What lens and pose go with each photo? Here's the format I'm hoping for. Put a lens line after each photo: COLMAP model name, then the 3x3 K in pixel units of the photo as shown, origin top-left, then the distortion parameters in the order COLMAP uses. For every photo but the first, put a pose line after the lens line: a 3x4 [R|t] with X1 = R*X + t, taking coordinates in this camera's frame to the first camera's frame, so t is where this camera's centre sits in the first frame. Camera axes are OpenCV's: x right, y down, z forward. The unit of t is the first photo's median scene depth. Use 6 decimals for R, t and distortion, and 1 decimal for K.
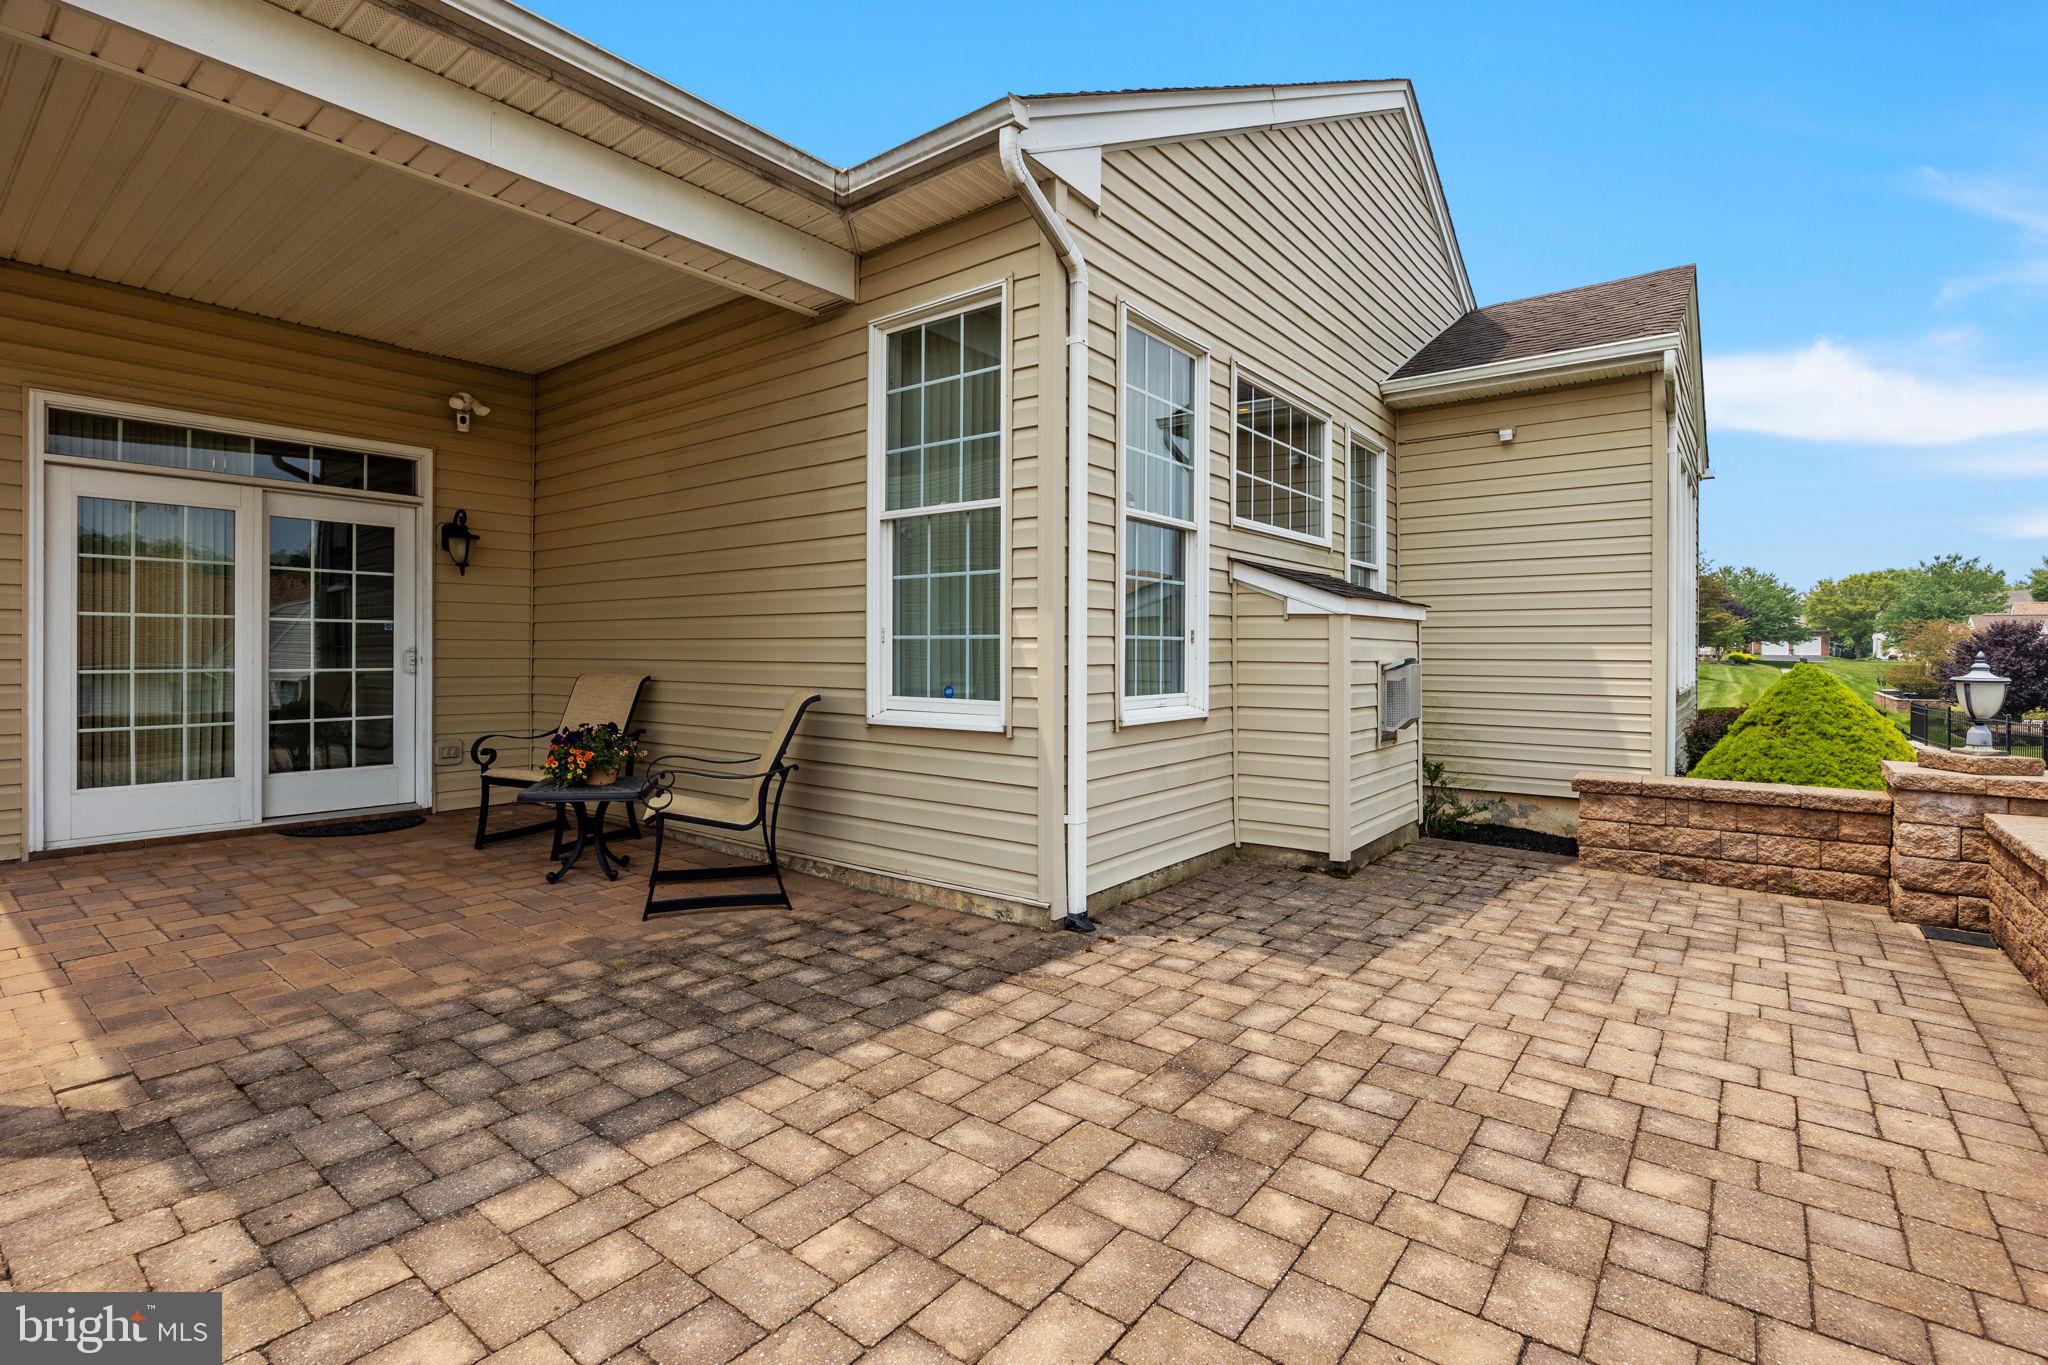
lens RADIAL K [[951.4, 0, 1043.8], [0, 951.4, 646.6], [0, 0, 1]] dist [-0.016231, 0.000331]
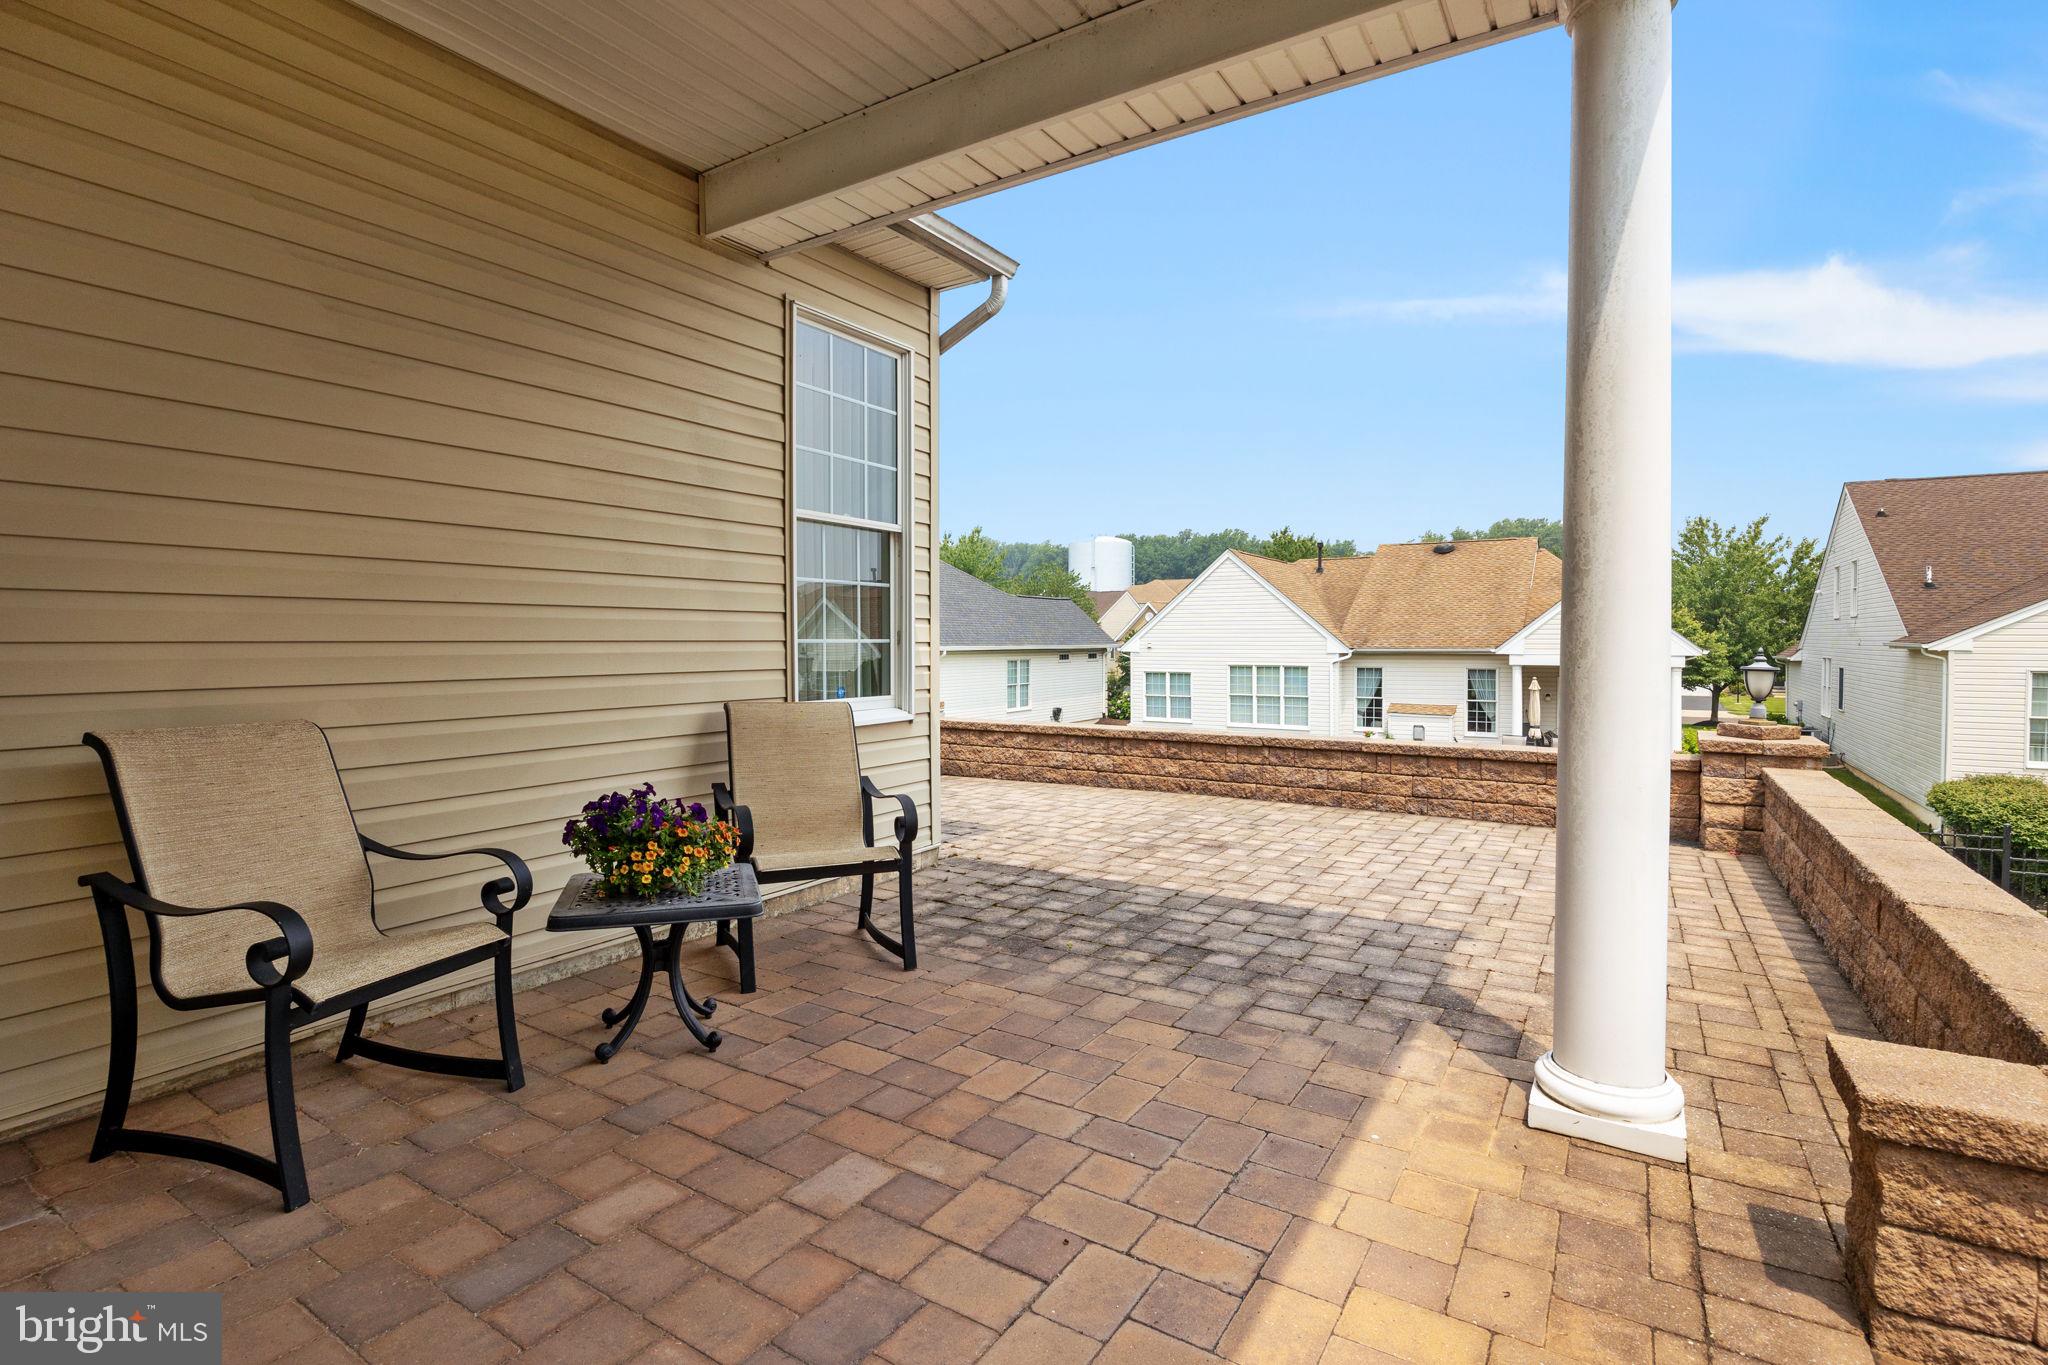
lens RADIAL K [[951.4, 0, 1043.8], [0, 951.4, 646.6], [0, 0, 1]] dist [-0.016231, 0.000331]
pose [[-0.095549, -0.014200, 0.995323, -1.754028], [-0.004599, 0.999894, 0.013824, -0.027437], [-0.995414, -0.003256, -0.095604, 1.306048]]
